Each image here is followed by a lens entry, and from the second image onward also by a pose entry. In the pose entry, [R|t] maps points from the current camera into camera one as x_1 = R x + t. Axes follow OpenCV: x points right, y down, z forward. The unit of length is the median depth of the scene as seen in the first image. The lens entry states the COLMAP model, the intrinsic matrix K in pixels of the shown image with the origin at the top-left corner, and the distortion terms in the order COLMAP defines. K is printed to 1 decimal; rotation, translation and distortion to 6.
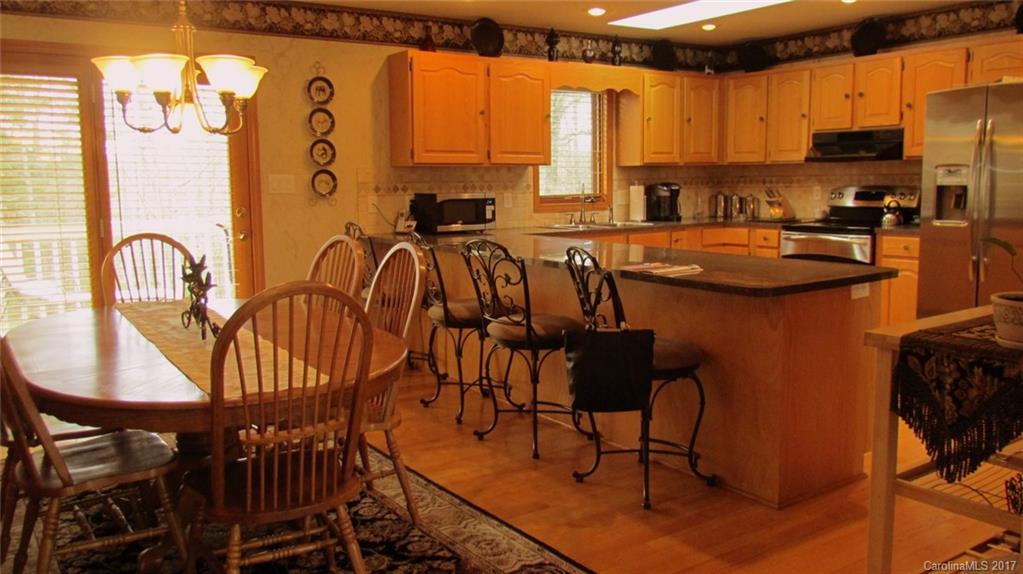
lens RADIAL K [[852.1, 0, 527.2], [0, 852.1, 286.9], [0, 0, 1]] dist [0.003977, 0.002261]
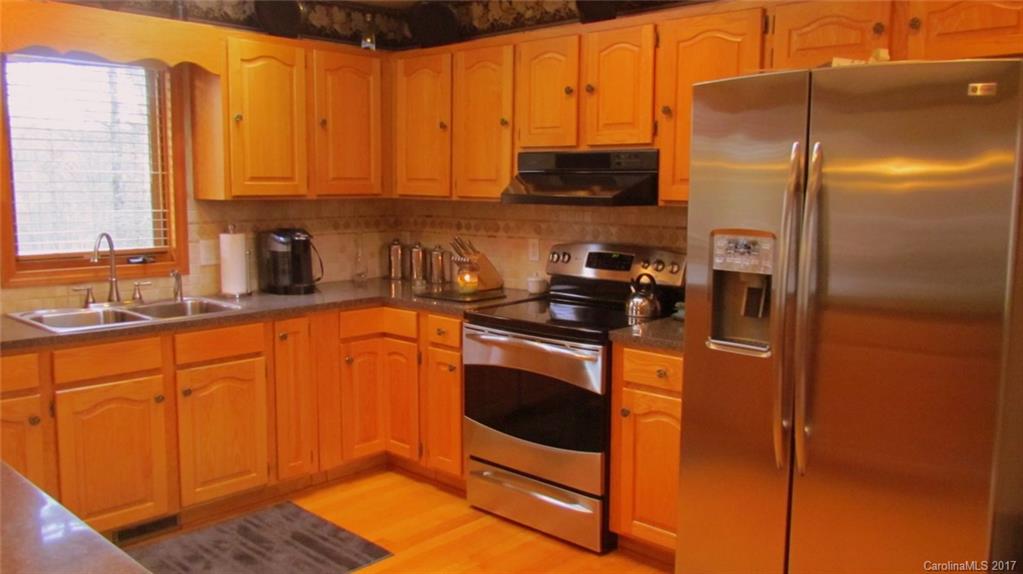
lens RADIAL K [[843.4, 0, 512.0], [0, 843.4, 282.6], [0, 0, 1]] dist [-0.001516, -0.010269]
pose [[0.977997, -0.003130, 0.208593, 0.218837], [0.004737, 0.999963, -0.007207, -0.090541], [-0.208563, 0.008036, 0.977976, 0.453020]]
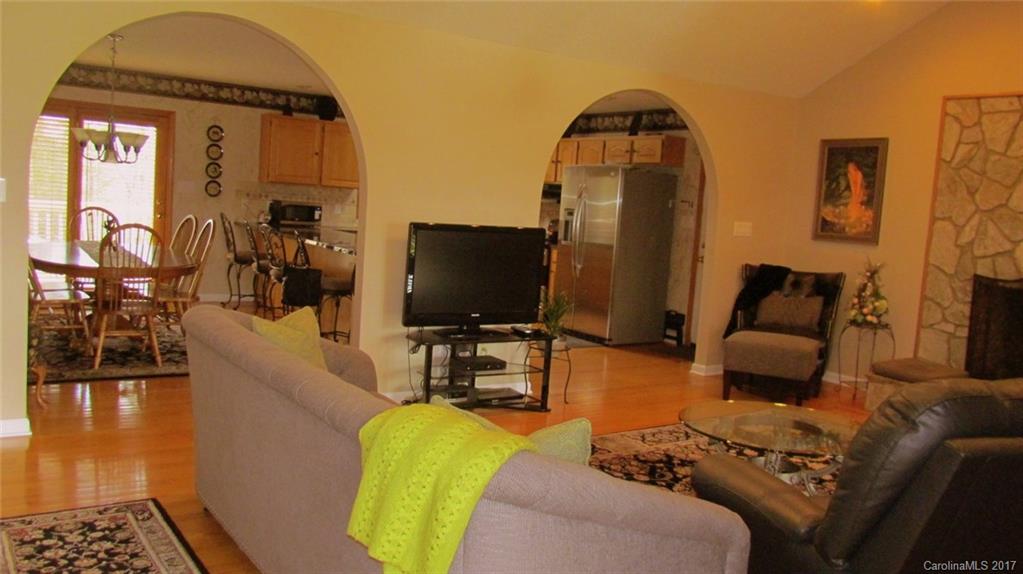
lens RADIAL K [[843.4, 0, 512.0], [0, 843.4, 282.6], [0, 0, 1]] dist [-0.001516, -0.010269]
pose [[0.996510, 0.083437, 0.002321, 0.315968], [-0.083335, 0.996100, -0.028977, 0.053003], [-0.004730, 0.028683, 0.999577, -0.569829]]
